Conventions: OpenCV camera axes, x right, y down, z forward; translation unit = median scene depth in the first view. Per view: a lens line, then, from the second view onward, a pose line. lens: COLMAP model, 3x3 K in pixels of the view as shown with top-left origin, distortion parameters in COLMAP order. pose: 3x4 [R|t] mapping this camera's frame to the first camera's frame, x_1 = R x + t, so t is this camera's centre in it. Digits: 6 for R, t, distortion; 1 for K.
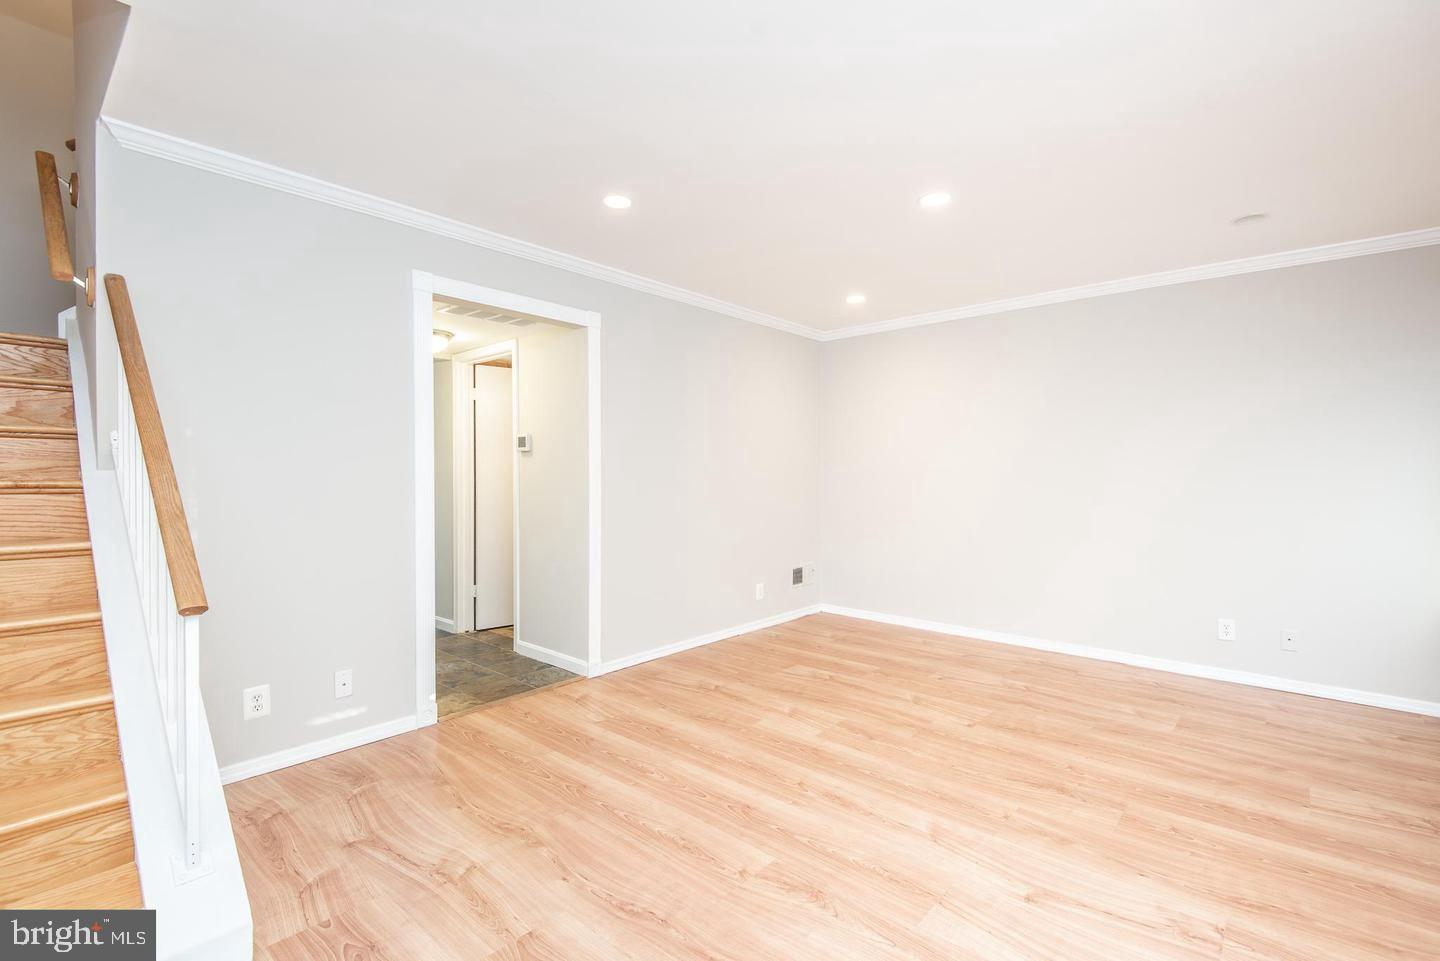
lens RADIAL K [[653.6, 0, 713.7], [0, 653.6, 473.5], [0, 0, 1]] dist [0.026186, -0.008335]
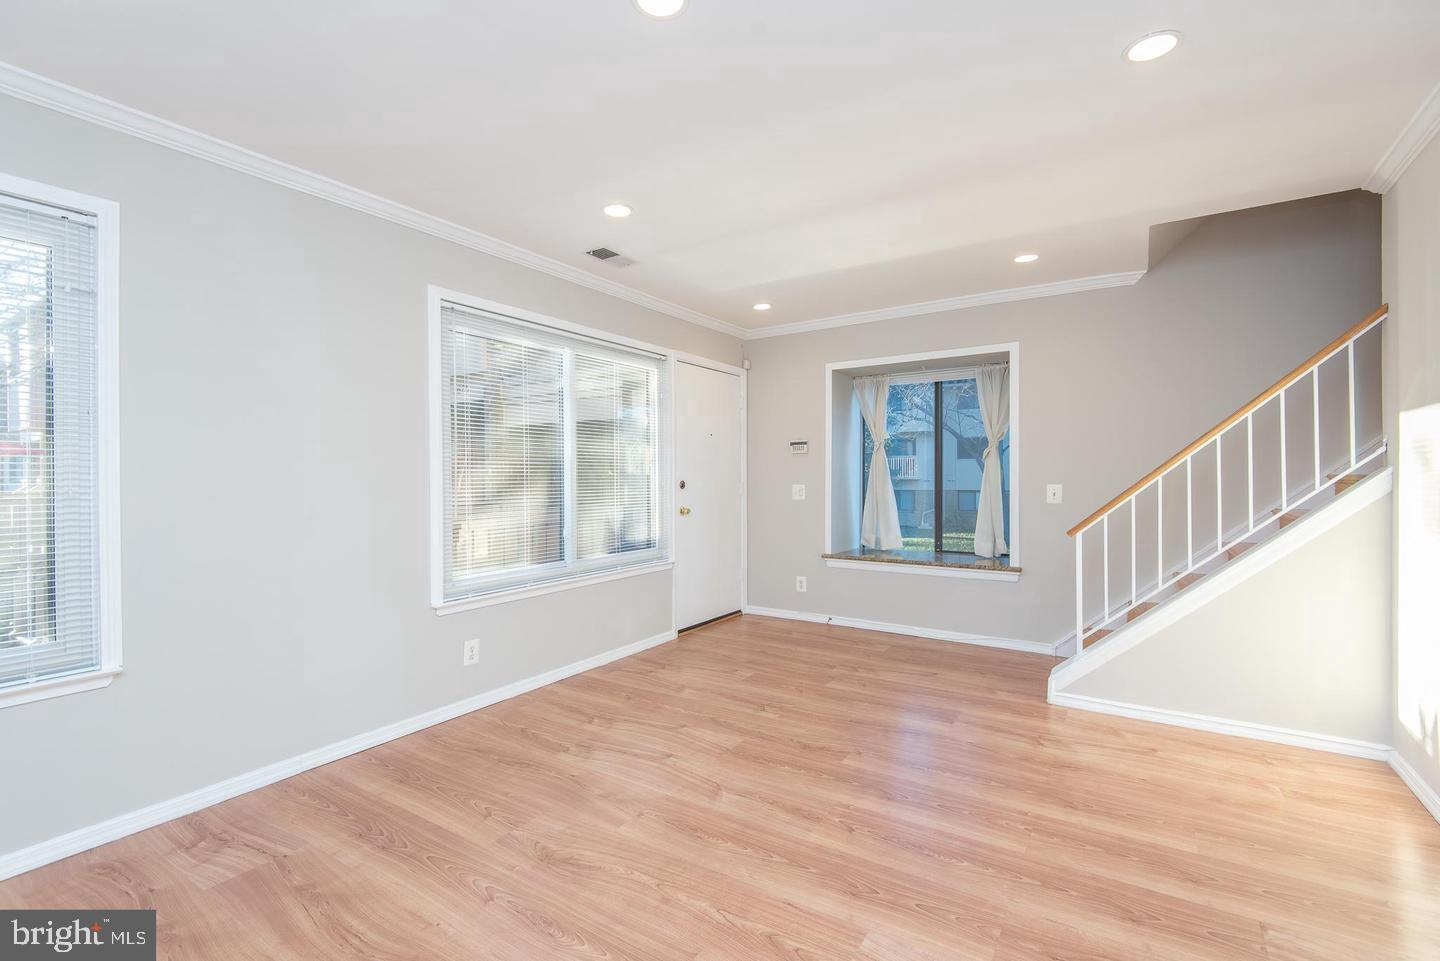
lens RADIAL K [[653.6, 0, 709.9], [0, 653.6, 479.1], [0, 0, 1]] dist [0.026186, -0.008335]
pose [[-0.989989, 0.003588, -0.141098, 0.428500], [0.003014, 0.999986, 0.004284, 0.005166], [0.141112, 0.003816, -0.989986, 1.798942]]
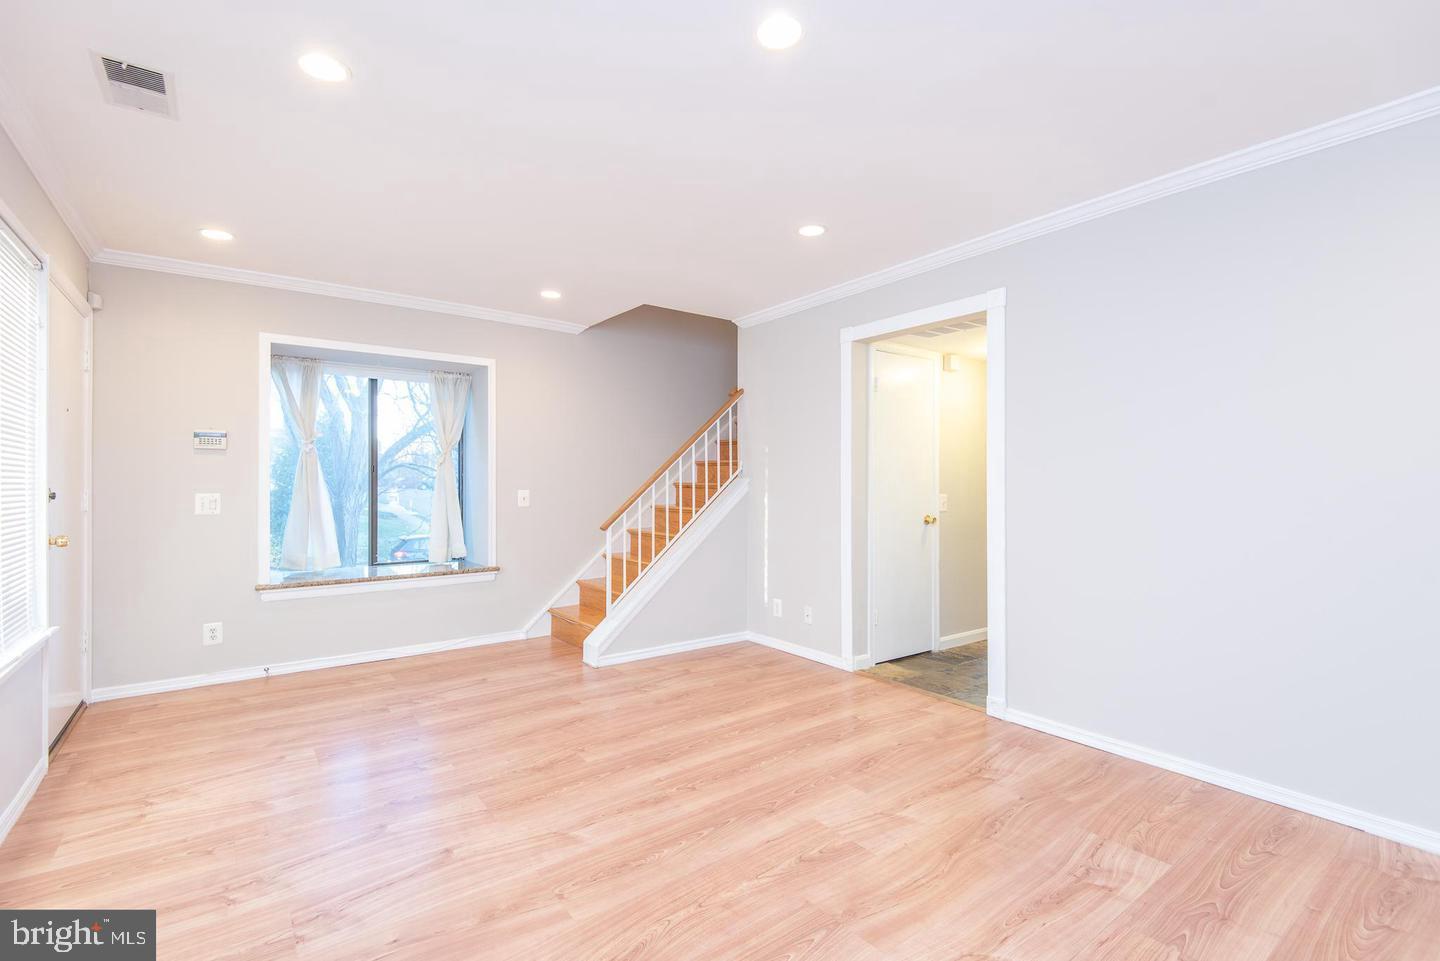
lens RADIAL K [[653.6, 0, 727.0], [0, 653.6, 482.2], [0, 0, 1]] dist [0.026186, -0.008335]
pose [[-0.192948, -0.001150, -0.981208, 1.081116], [-0.000533, 0.999999, -0.001067, 0.007773], [0.981209, 0.000317, -0.192948, 1.220606]]
